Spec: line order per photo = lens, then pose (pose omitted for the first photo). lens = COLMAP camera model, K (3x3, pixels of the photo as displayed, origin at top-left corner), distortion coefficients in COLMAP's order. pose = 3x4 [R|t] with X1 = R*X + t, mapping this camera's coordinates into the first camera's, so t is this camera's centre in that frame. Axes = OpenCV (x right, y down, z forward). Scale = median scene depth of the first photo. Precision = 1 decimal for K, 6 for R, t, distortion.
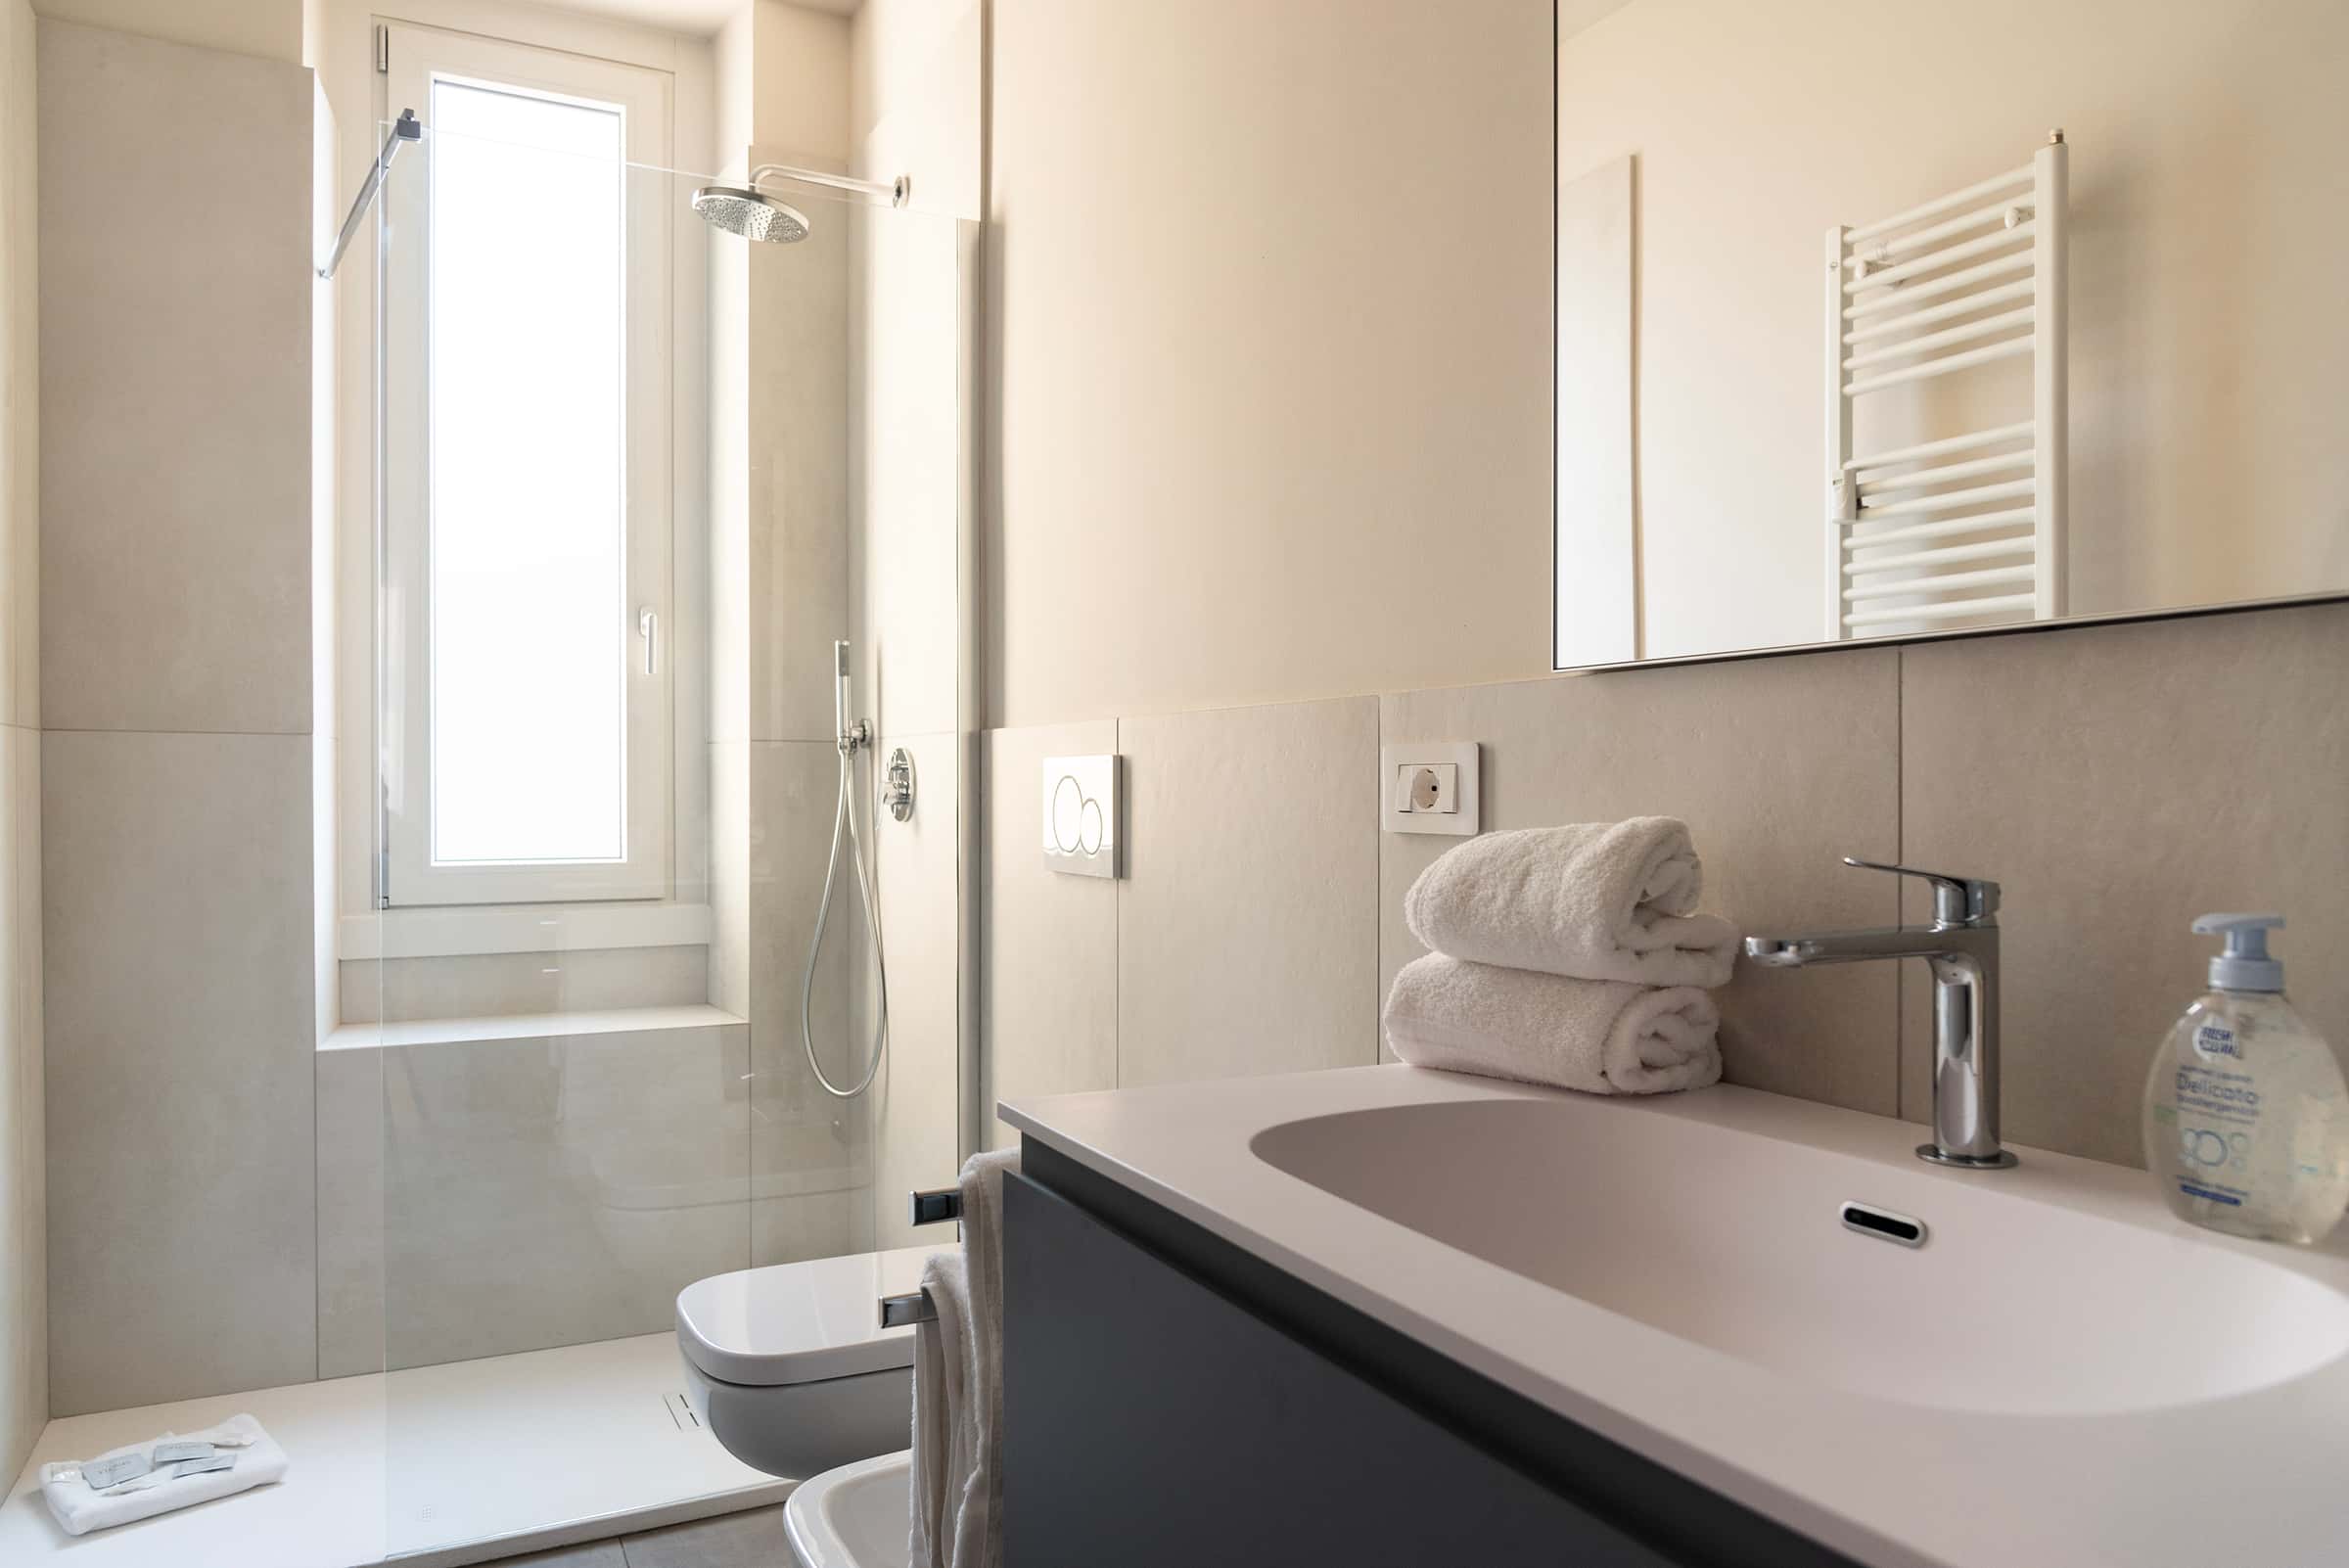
lens RADIAL K [[1560.5, 0, 1166.4], [0, 1560.5, 804.3], [0, 0, 1]] dist [0.006027, -0.025975]
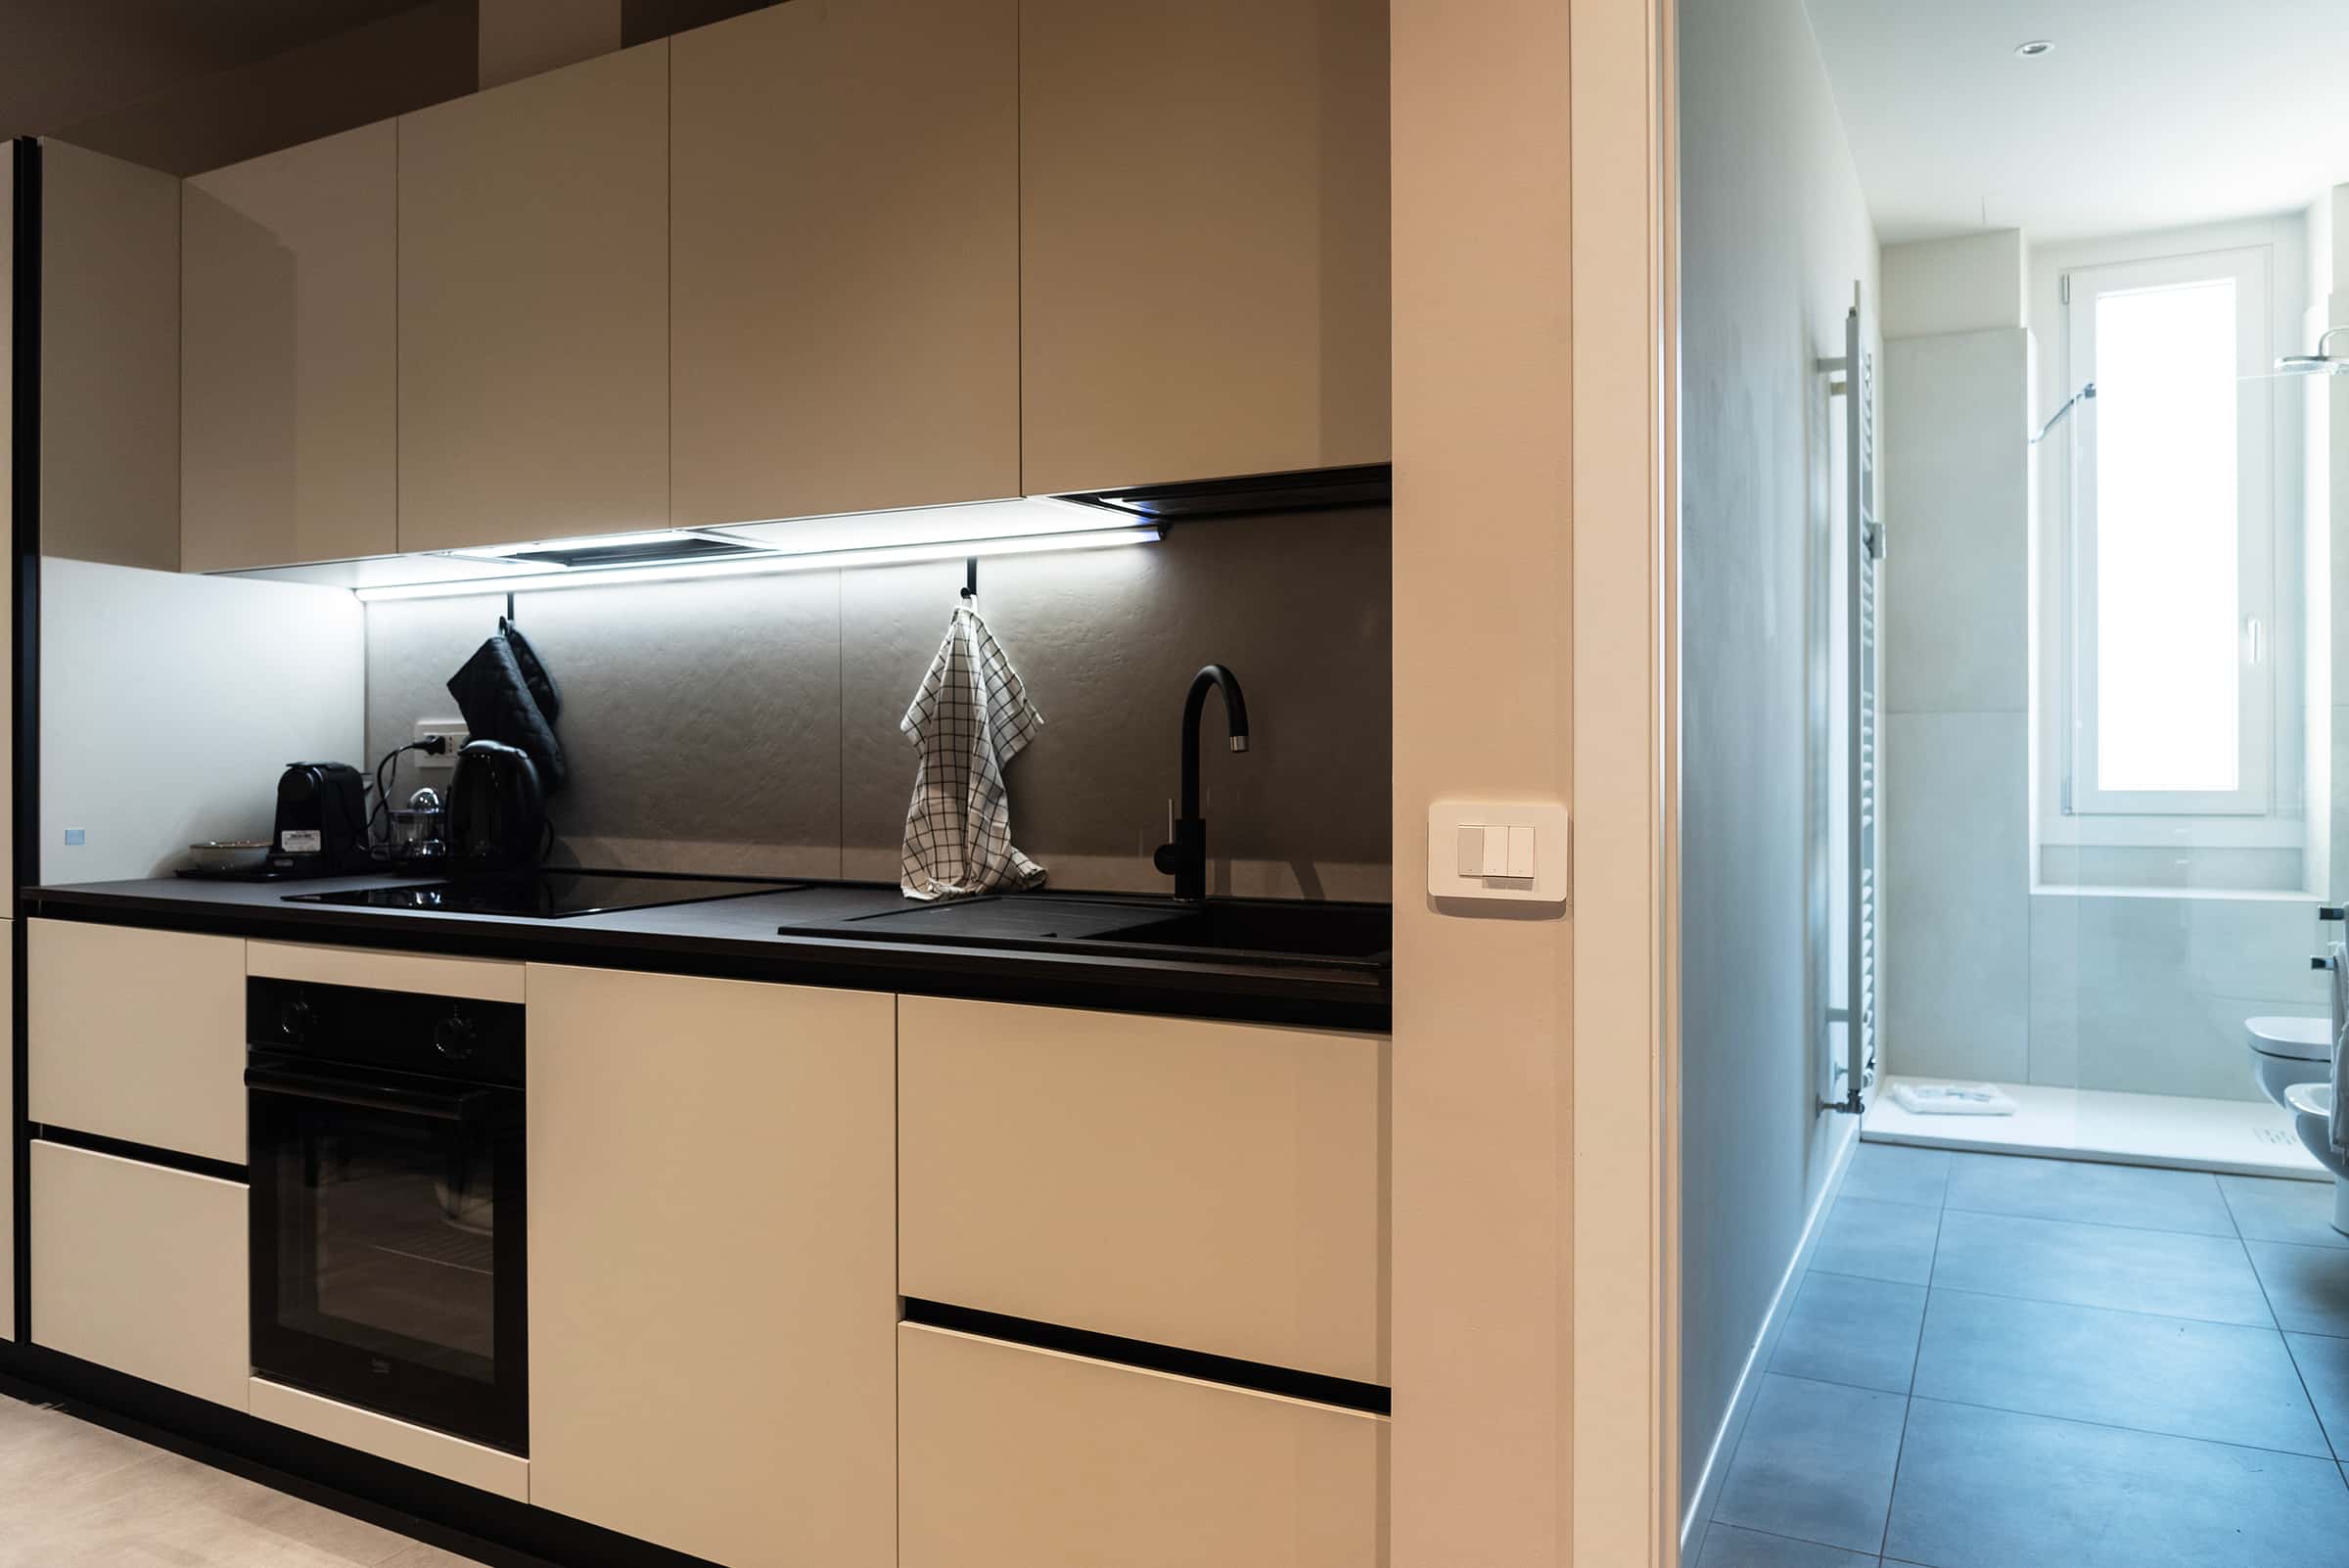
lens RADIAL K [[1581.6, 0, 1168.2], [0, 1581.6, 749.1], [0, 0, 1]] dist [-0.007597, -0.003111]
pose [[0.574250, 0.001837, -0.818678, 0.363539], [0.003791, 0.999981, 0.004903, -0.015568], [0.818671, -0.005919, 0.574232, -0.847836]]
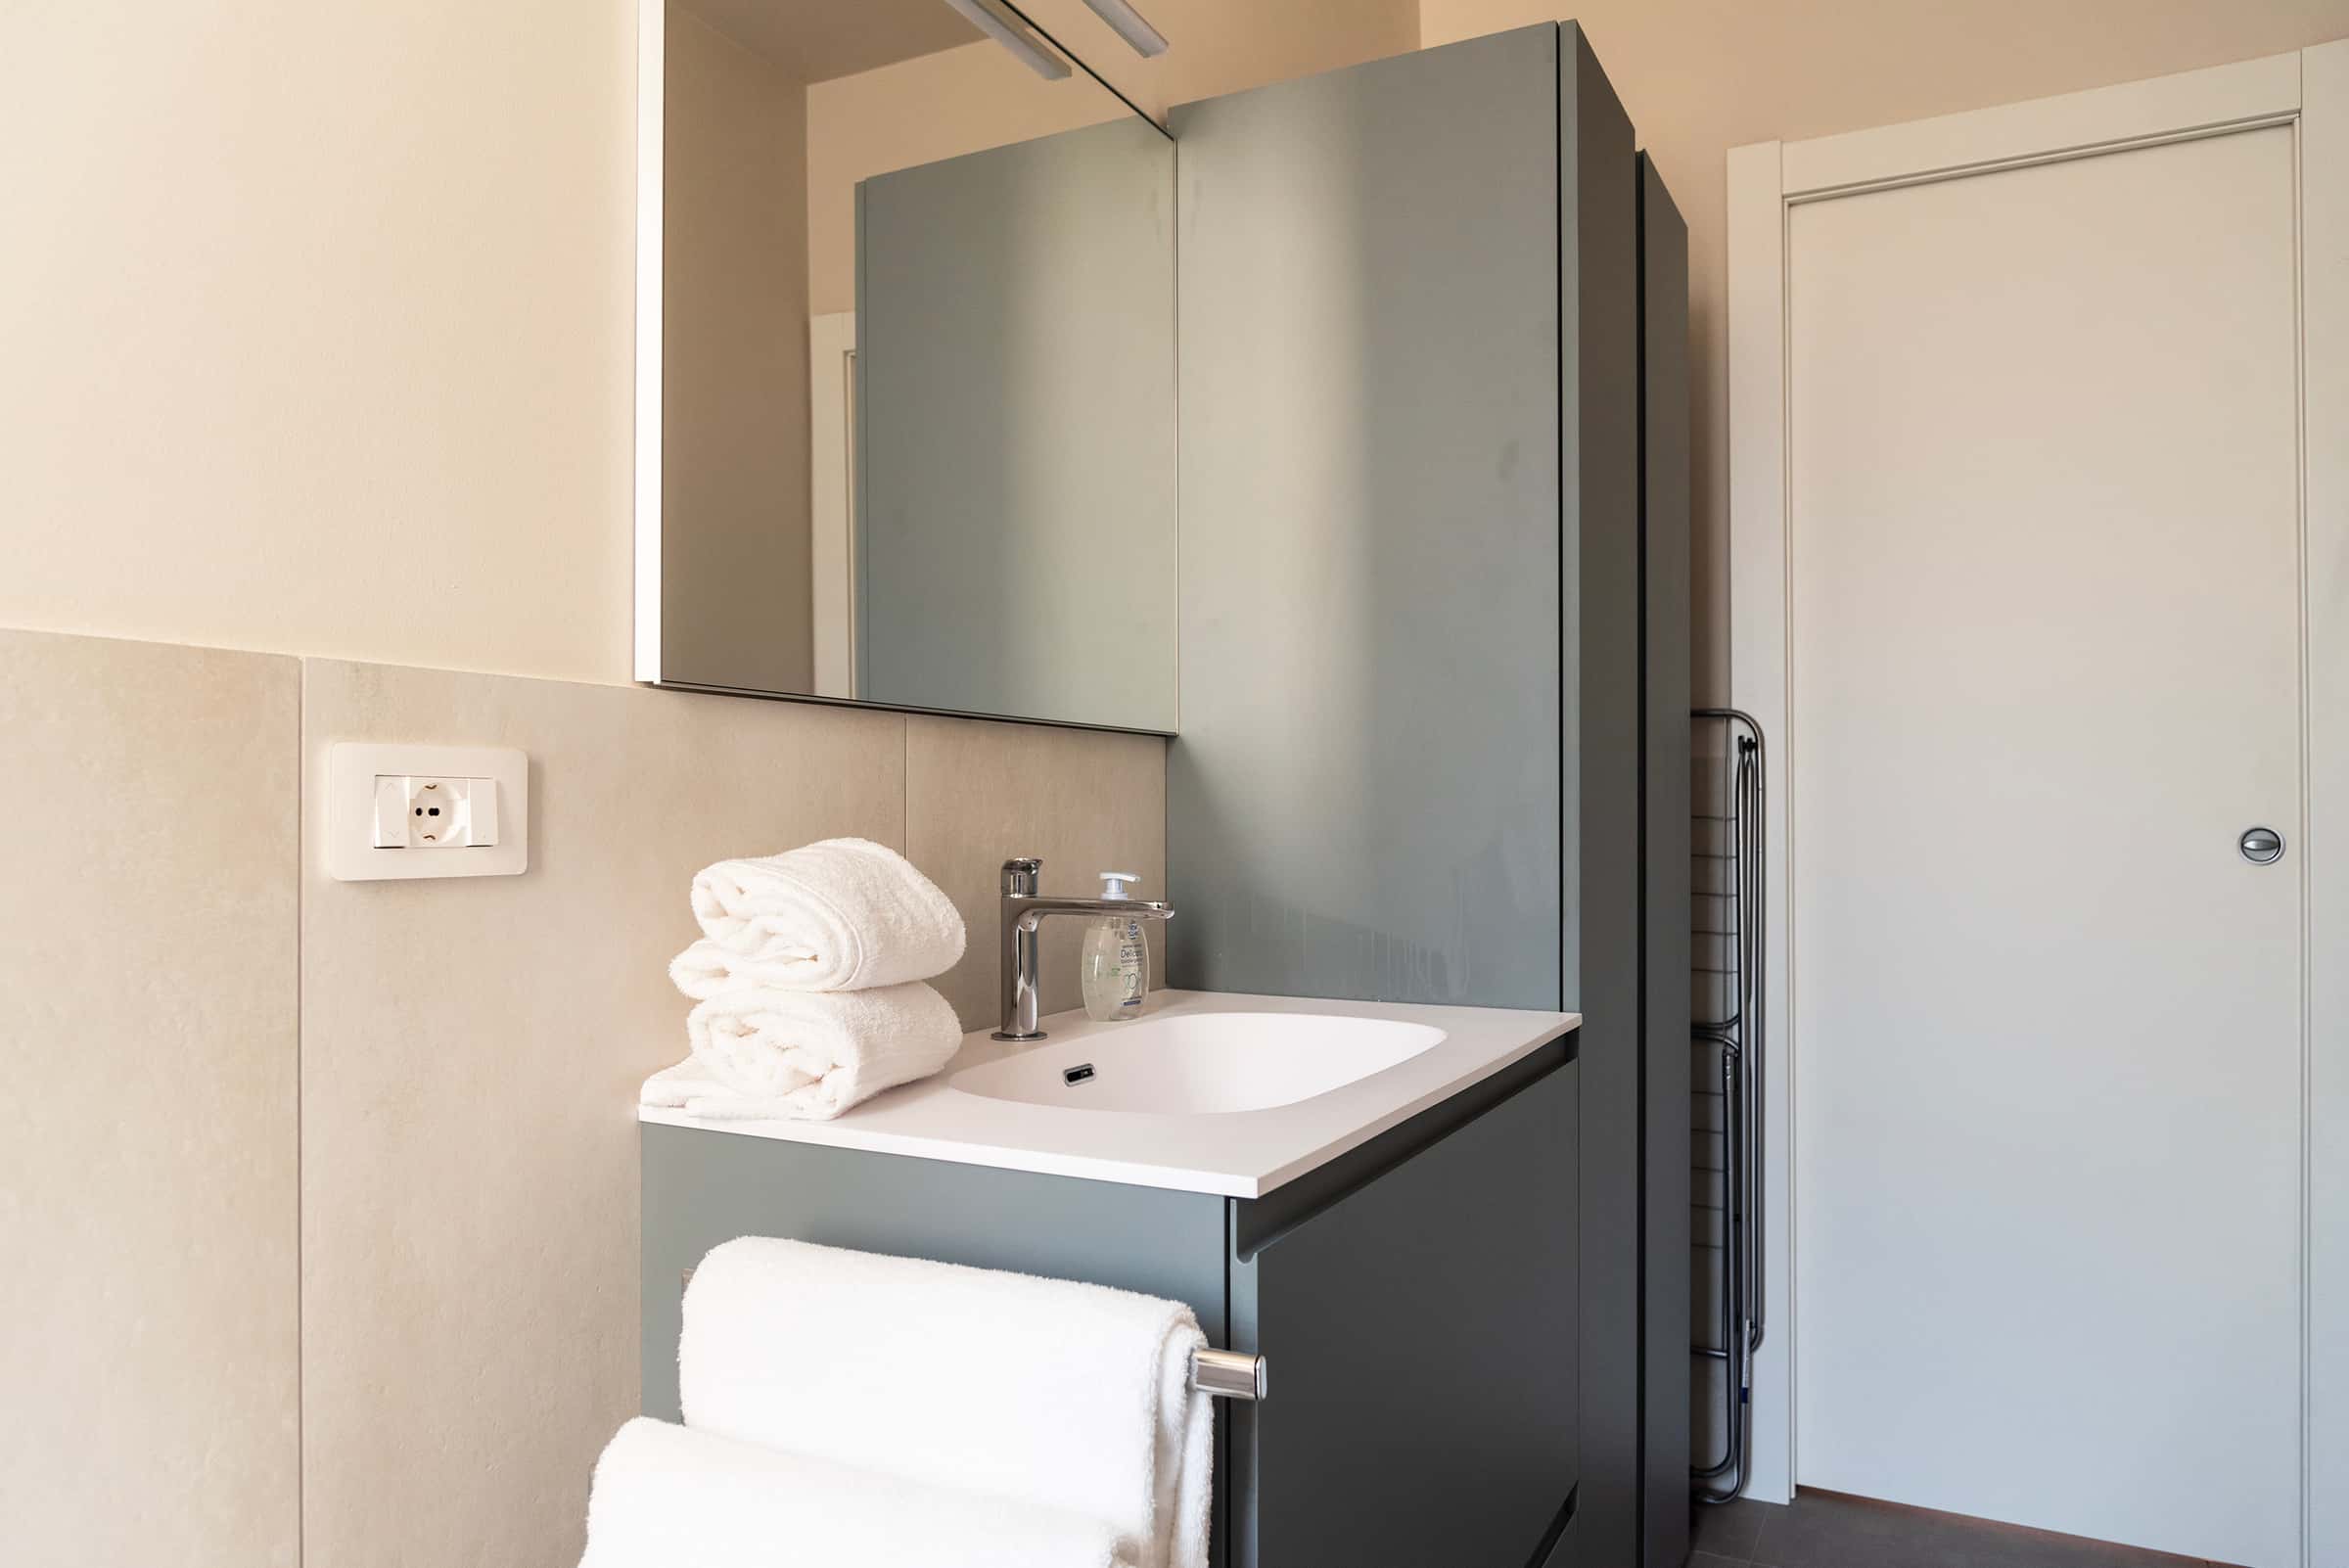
lens RADIAL K [[1622.6, 0, 1144.1], [0, 1622.6, 798.4], [0, 0, 1]] dist [0.001241, -0.006303]
pose [[-0.582344, 0.005133, 0.812927, -0.359549], [0.003326, 0.999987, -0.003931, -0.007614], [-0.812936, 0.000415, -0.582353, 0.698899]]
